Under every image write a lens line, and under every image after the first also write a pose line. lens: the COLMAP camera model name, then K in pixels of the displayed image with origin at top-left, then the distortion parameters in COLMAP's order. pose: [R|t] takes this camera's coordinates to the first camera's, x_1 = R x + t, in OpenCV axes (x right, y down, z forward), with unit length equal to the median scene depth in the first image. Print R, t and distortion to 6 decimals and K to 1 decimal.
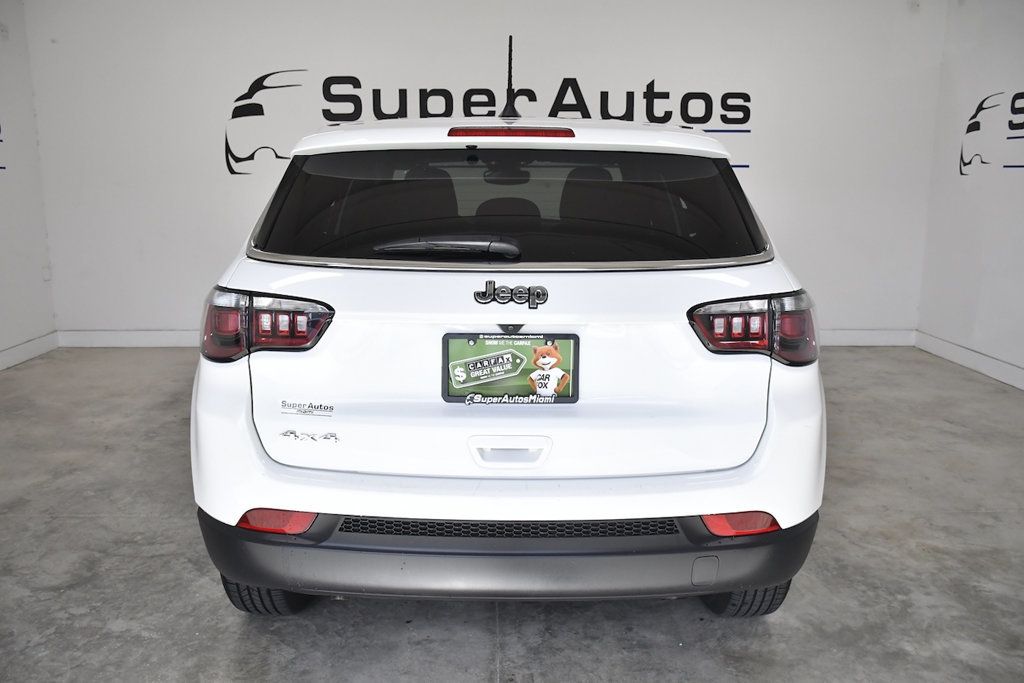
lens RADIAL K [[878.9, 0, 512.0], [0, 878.9, 341.5], [0, 0, 1]] dist [-0.063996, 0.008205]
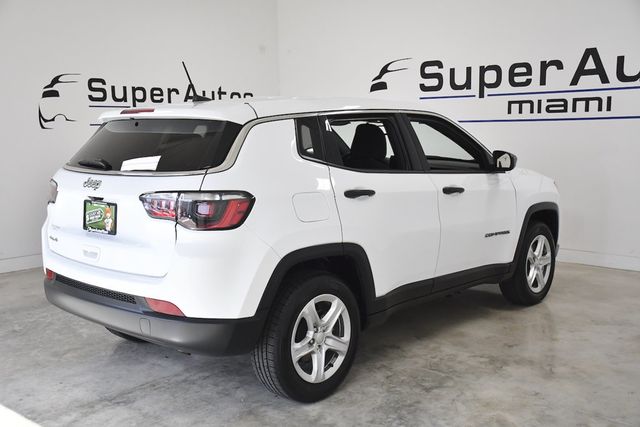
lens RADIAL K [[683.9, 0, 324.0], [0, 683.9, 230.8], [0, 0, 1]] dist [0.015599, 0.309204]
pose [[0.739206, 0.097881, -0.666329, 1.134070], [-0.122962, 0.992367, 0.009364, -0.014215], [0.662160, 0.075011, 0.745599, 0.072373]]
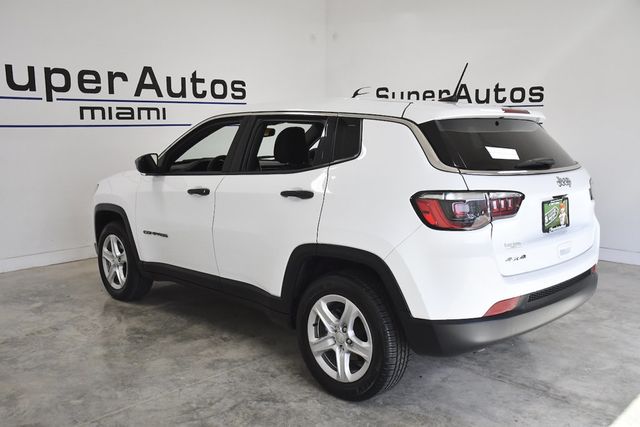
lens RADIAL K [[598.1, 0, 320.0], [0, 598.1, 213.5], [0, 0, 1]] dist [-0.078809, 0.180939]
pose [[0.714650, -0.106500, 0.691327, -1.078593], [0.141342, 0.989940, 0.006392, -0.048636], [-0.685053, 0.093146, 0.722514, 0.232551]]
